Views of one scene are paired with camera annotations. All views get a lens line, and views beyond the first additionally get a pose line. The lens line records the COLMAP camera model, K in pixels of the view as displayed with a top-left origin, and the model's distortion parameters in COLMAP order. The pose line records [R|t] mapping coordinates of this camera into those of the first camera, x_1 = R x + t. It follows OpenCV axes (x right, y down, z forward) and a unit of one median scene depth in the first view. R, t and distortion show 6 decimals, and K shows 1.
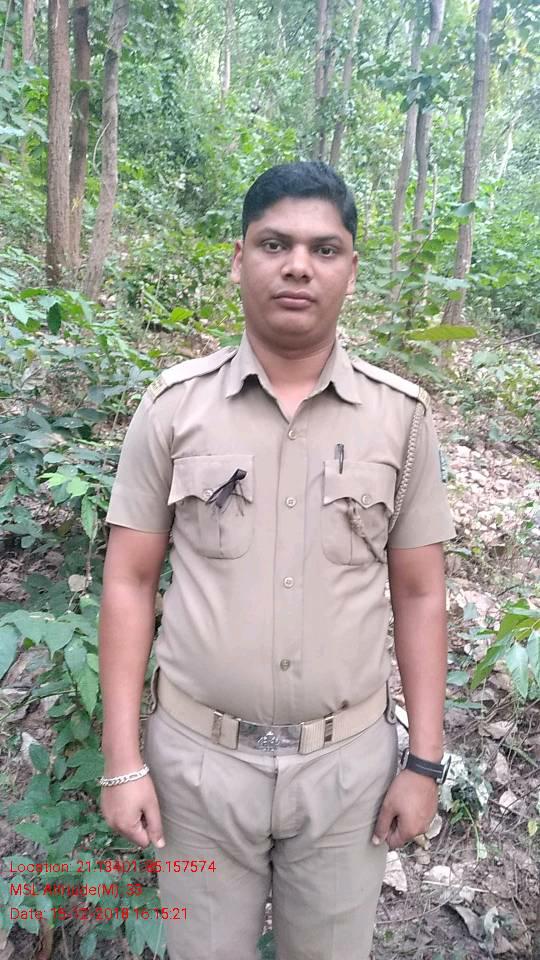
lens RADIAL K [[759.1, 0, 273.8], [0, 759.1, 480.1], [0, 0, 1]] dist [0.013199, -0.002843]
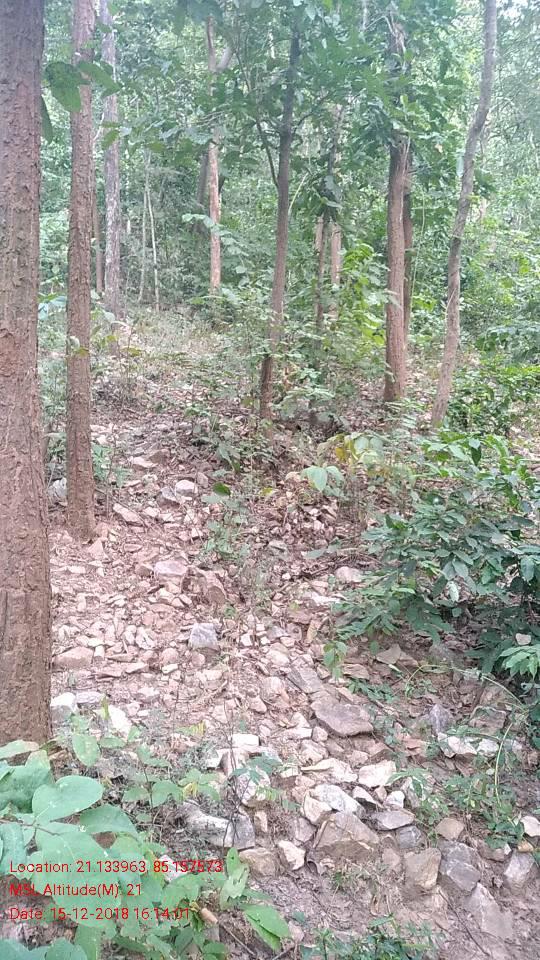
lens RADIAL K [[759.1, 0, 270.0], [0, 759.1, 483.8], [0, 0, 1]] dist [0.013199, -0.002843]
pose [[0.951784, -0.042855, -0.303761, -0.097184], [0.007103, 0.993007, -0.117838, 0.004322], [0.306687, 0.109999, 0.945433, -0.201358]]
